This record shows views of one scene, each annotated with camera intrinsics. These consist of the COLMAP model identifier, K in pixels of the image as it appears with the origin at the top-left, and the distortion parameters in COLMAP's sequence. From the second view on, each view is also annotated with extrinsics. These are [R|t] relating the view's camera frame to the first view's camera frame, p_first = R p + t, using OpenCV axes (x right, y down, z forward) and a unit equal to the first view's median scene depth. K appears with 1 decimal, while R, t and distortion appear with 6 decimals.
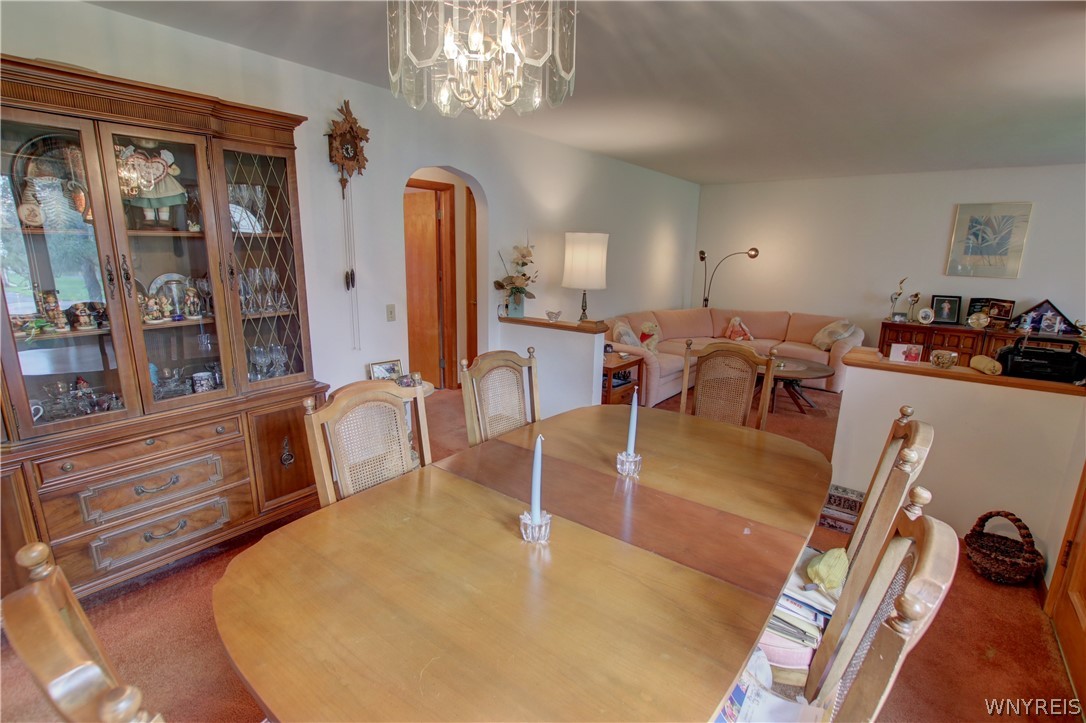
lens RADIAL K [[504.4, 0, 533.5], [0, 504.4, 365.9], [0, 0, 1]] dist [-0.033897, 0.005224]
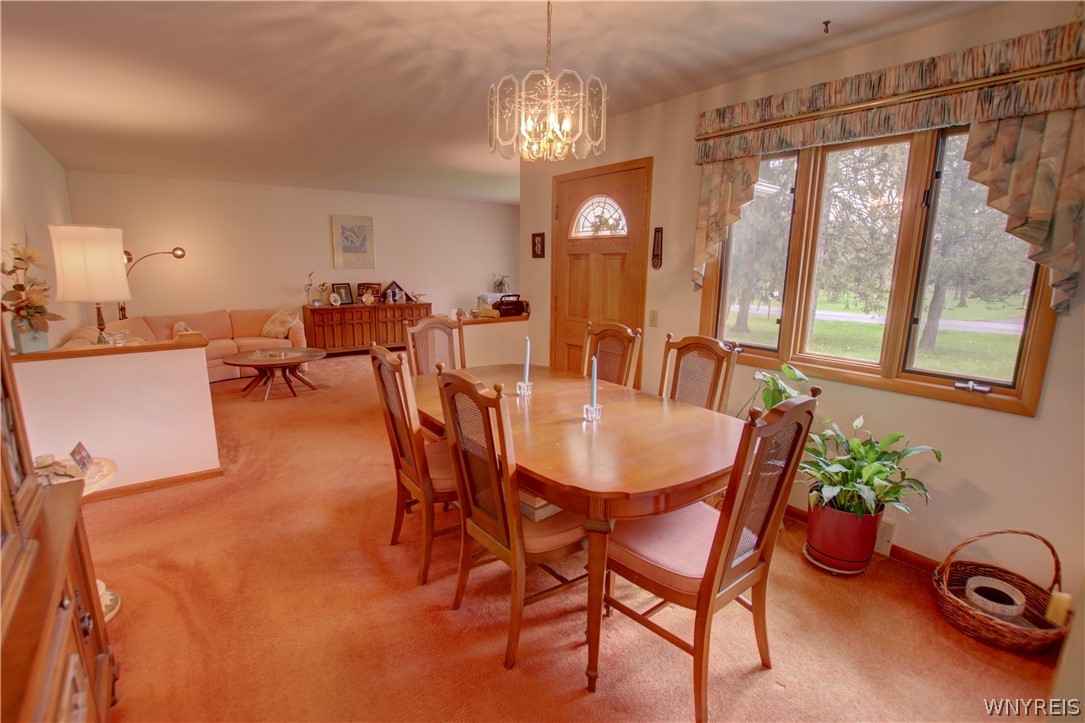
lens RADIAL K [[504.0, 0, 533.7], [0, 504.0, 363.7], [0, 0, 1]] dist [-0.033897, 0.005224]
pose [[0.248004, -0.205373, 0.946740, -0.384103], [0.206414, 0.966032, 0.155486, -0.036506], [-0.946513, 0.156859, 0.281971, 0.159815]]
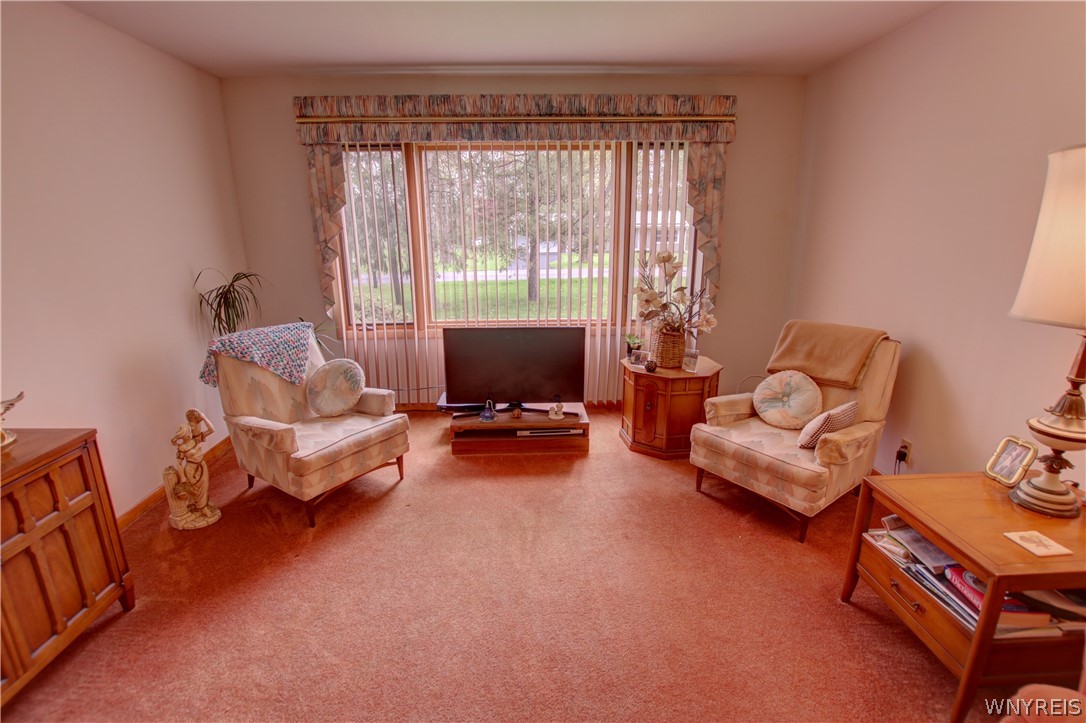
lens RADIAL K [[504.4, 0, 535.6], [0, 504.4, 365.4], [0, 0, 1]] dist [-0.033897, 0.005224]
pose [[-0.647252, -0.214715, 0.731411, 0.592046], [0.166825, 0.896349, 0.410765, -0.166433], [-0.743797, 0.387886, -0.544344, 0.795809]]
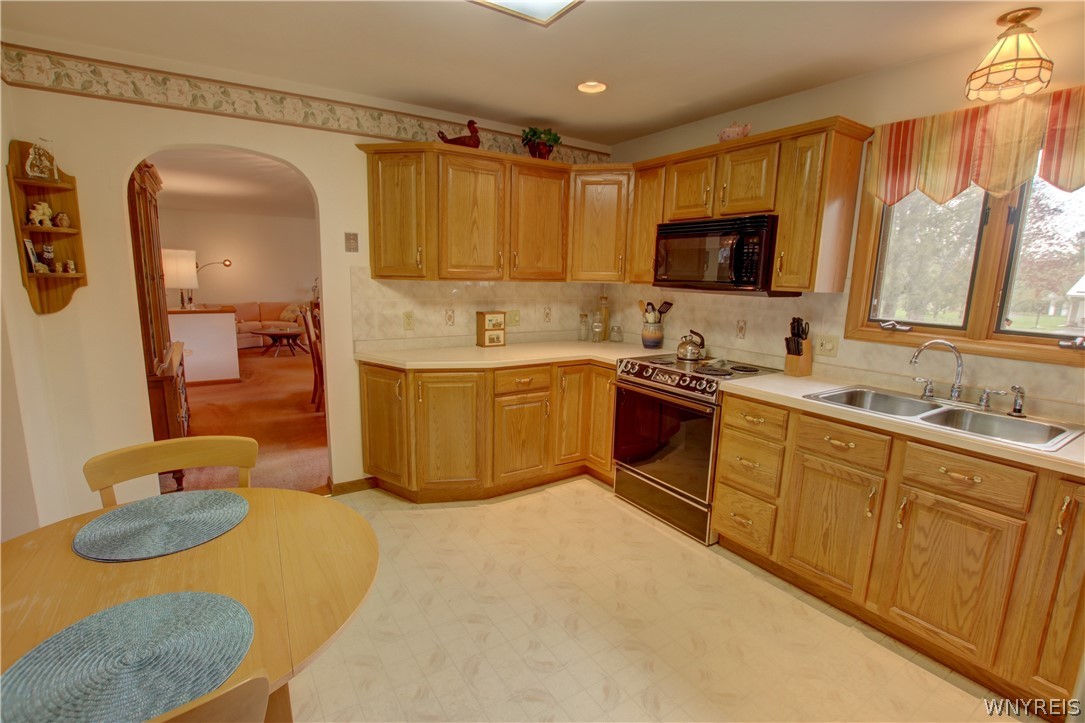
lens RADIAL K [[504.0, 0, 534.8], [0, 504.0, 364.6], [0, 0, 1]] dist [-0.033897, 0.005224]
pose [[0.322484, -0.175976, 0.930073, -0.780581], [0.190292, 0.974560, 0.118413, 0.068453], [-0.927250, 0.138799, 0.347767, -0.328931]]
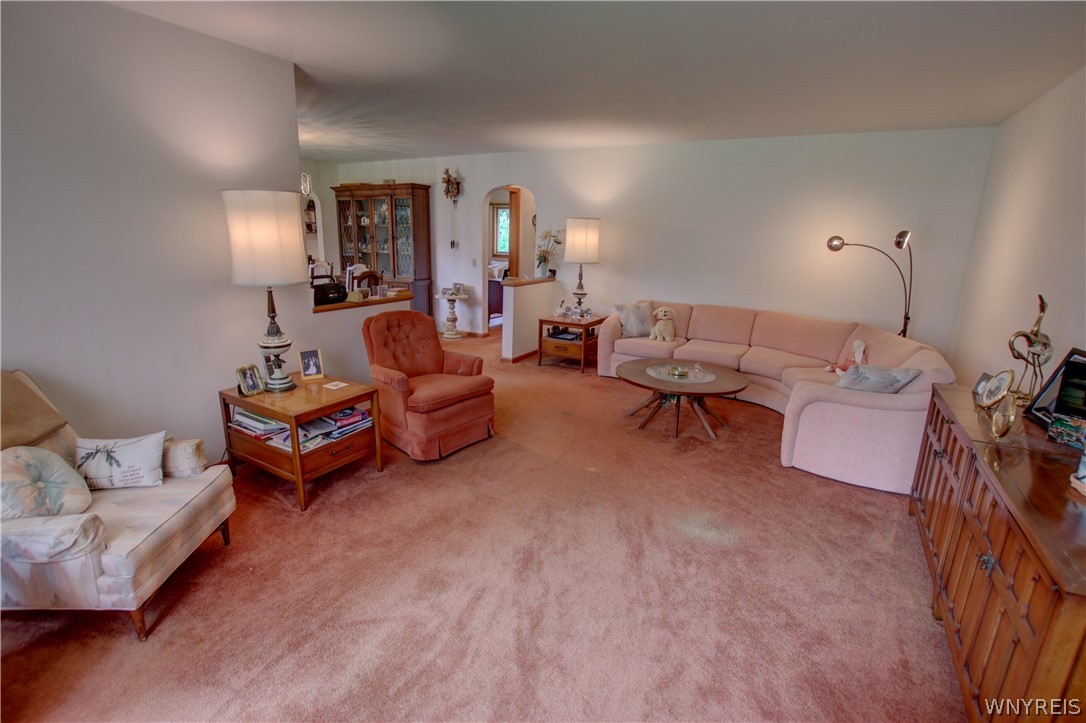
lens RADIAL K [[504.4, 0, 538.1], [0, 504.4, 366.5], [0, 0, 1]] dist [-0.033897, 0.005224]
pose [[0.149920, 0.241667, -0.958708, 1.157772], [-0.240439, 0.949468, 0.201739, -0.114396], [0.959017, 0.200266, 0.200450, 0.587901]]
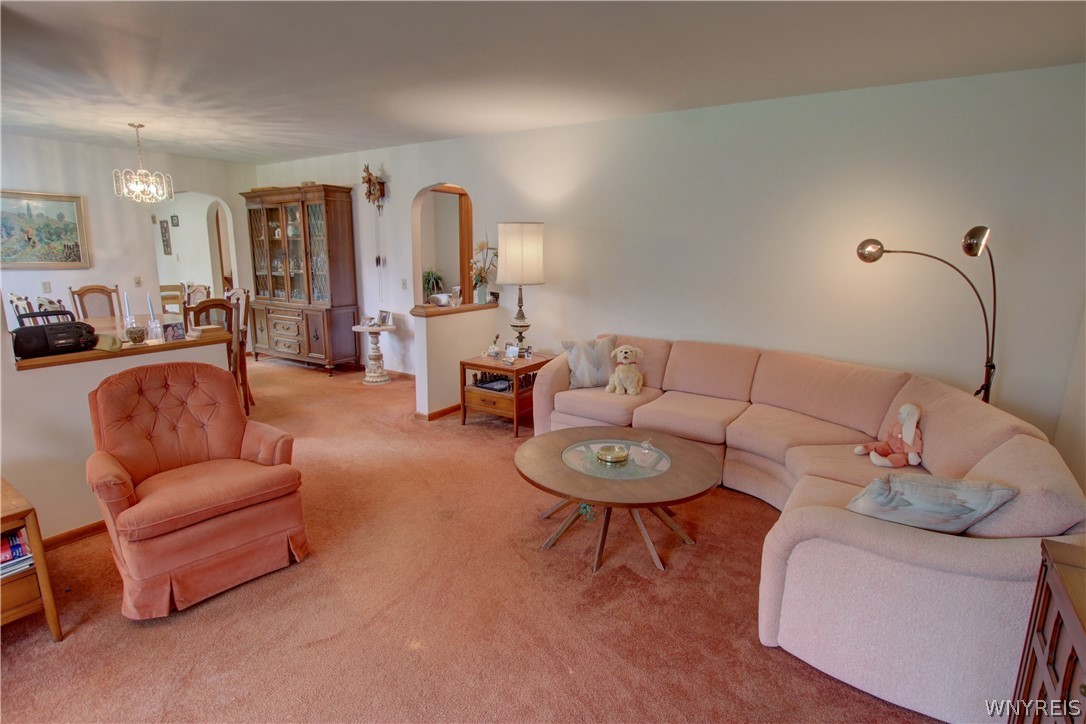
lens RADIAL K [[552.5, 0, 539.2], [0, 552.5, 366.7], [0, 0, 1]] dist [-0.028640, 0.004081]
pose [[0.088091, 0.196241, -0.976591, 0.956085], [-0.228325, 0.958278, 0.171965, -0.160361], [0.969592, 0.207831, 0.129223, 0.791381]]
